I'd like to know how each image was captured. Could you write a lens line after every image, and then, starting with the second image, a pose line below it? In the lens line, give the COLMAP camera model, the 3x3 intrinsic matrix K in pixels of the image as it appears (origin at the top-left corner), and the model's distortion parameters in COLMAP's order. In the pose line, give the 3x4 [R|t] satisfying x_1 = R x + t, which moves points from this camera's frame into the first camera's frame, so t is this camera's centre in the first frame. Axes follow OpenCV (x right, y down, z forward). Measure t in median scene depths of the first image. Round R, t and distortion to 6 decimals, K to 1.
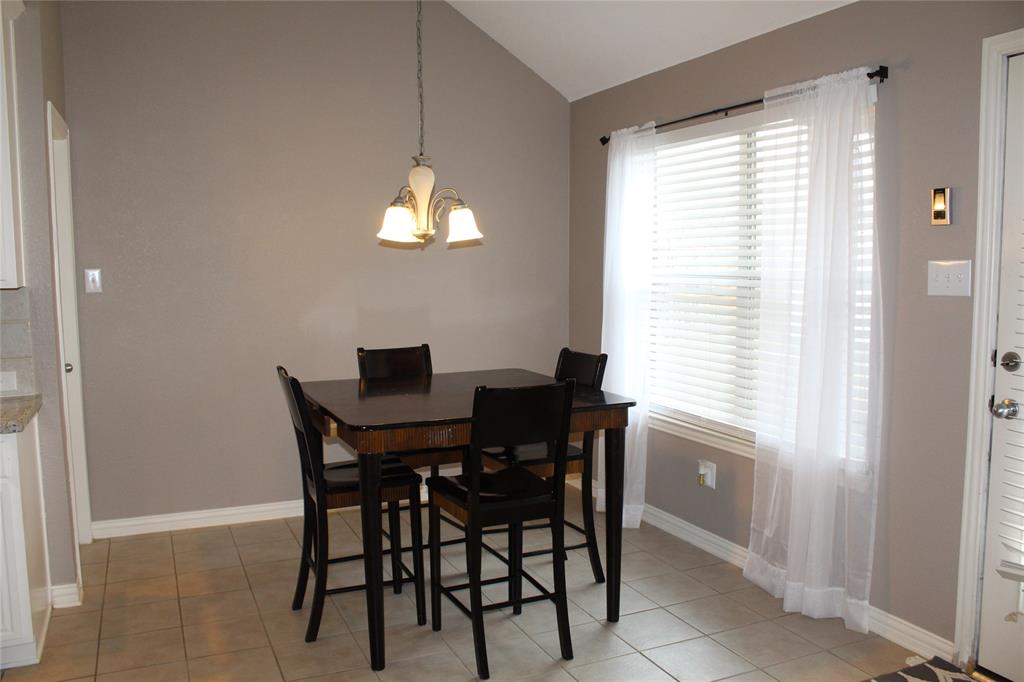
lens RADIAL K [[877.9, 0, 512.0], [0, 877.9, 341.0], [0, 0, 1]] dist [-0.076142, 0.010936]
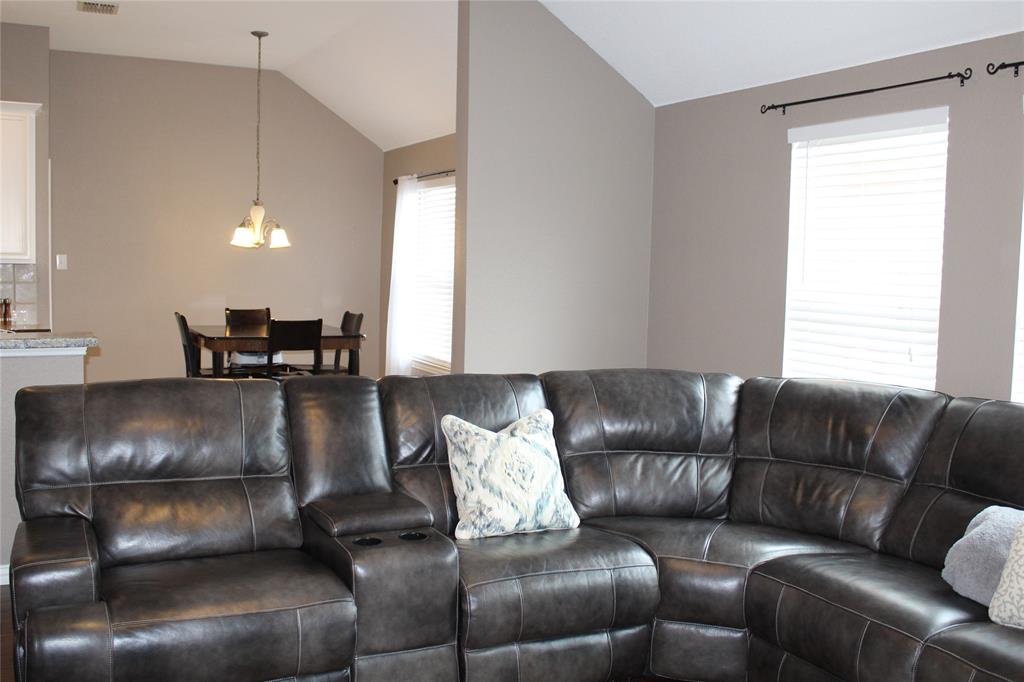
lens RADIAL K [[1059.0, 0, 512.0], [0, 1059.0, 341.0], [0, 0, 1]] dist [-0.073931, 0.122790]
pose [[0.999252, 0.027663, 0.027012, 0.375146], [-0.027330, 0.999547, -0.012627, 0.096319], [-0.027349, 0.011879, 0.999555, -1.211095]]
